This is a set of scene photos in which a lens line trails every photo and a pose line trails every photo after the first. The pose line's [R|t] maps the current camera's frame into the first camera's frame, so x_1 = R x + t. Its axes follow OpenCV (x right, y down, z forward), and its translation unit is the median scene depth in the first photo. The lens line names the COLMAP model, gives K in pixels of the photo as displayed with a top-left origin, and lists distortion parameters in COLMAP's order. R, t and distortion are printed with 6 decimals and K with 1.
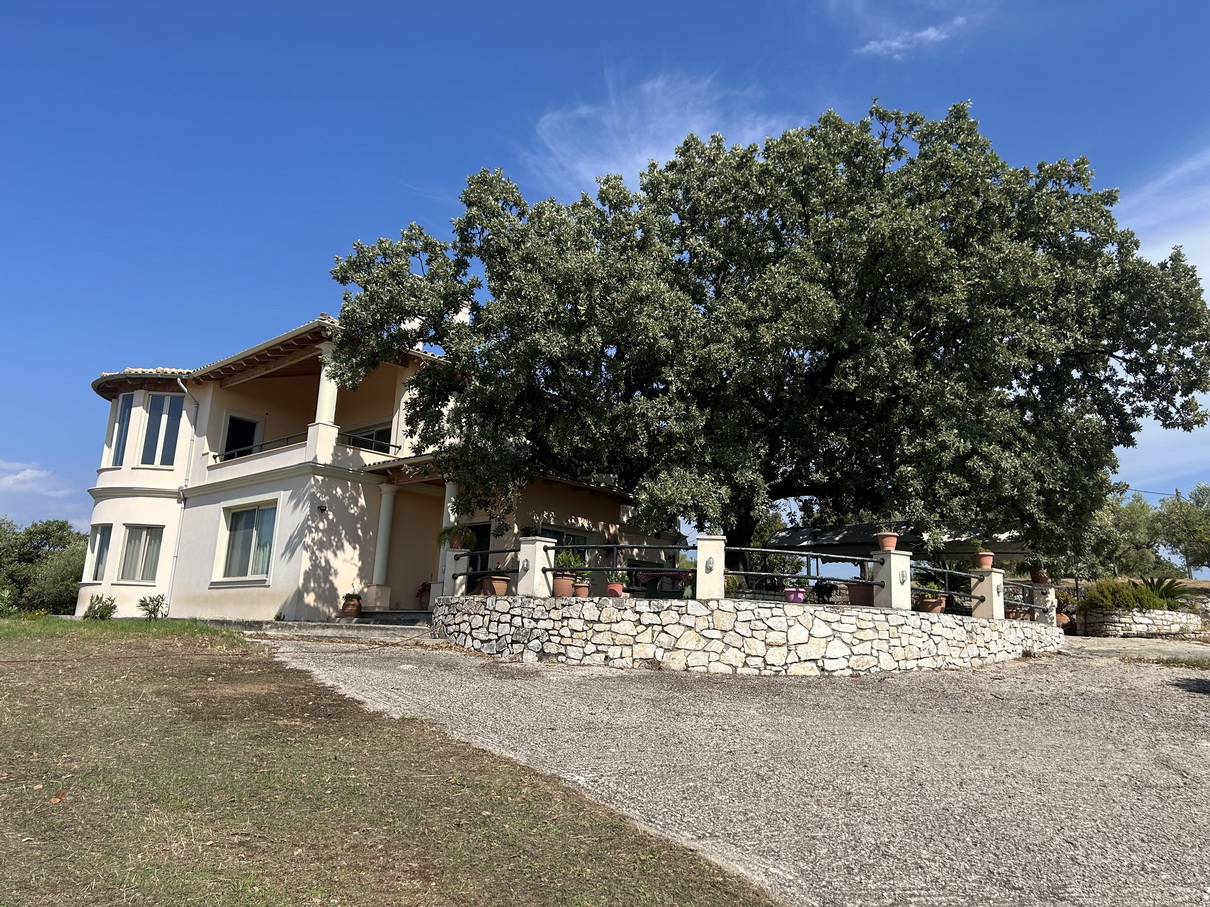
lens RADIAL K [[908.5, 0, 606.2], [0, 908.5, 456.5], [0, 0, 1]] dist [0.061131, -0.070782]
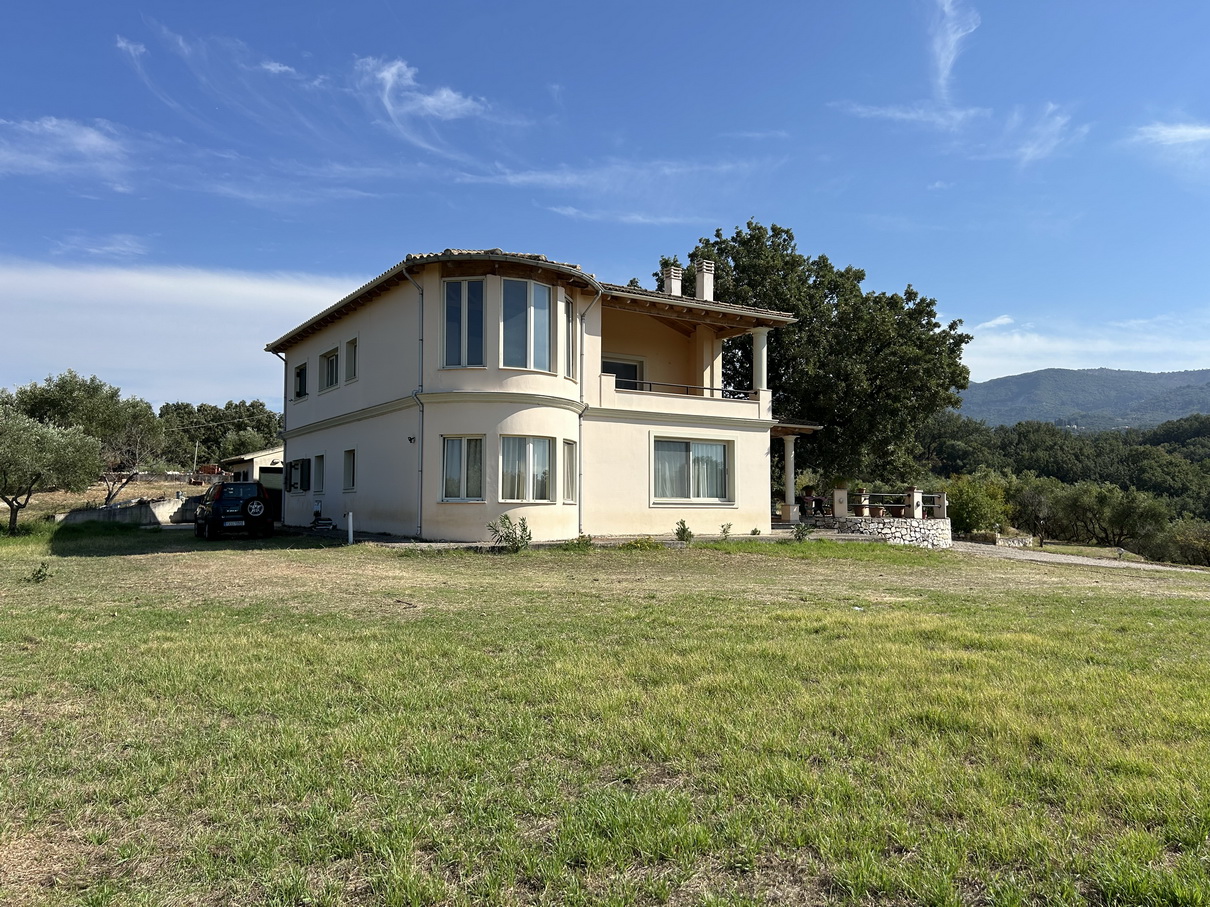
lens RADIAL K [[908.5, 0, 606.2], [0, 908.5, 456.5], [0, 0, 1]] dist [0.061131, -0.070782]
pose [[0.212831, 0.030609, 0.976609, -2.255517], [-0.183220, 0.983030, 0.009118, 0.117863], [-0.959757, -0.180876, 0.214827, 1.214046]]
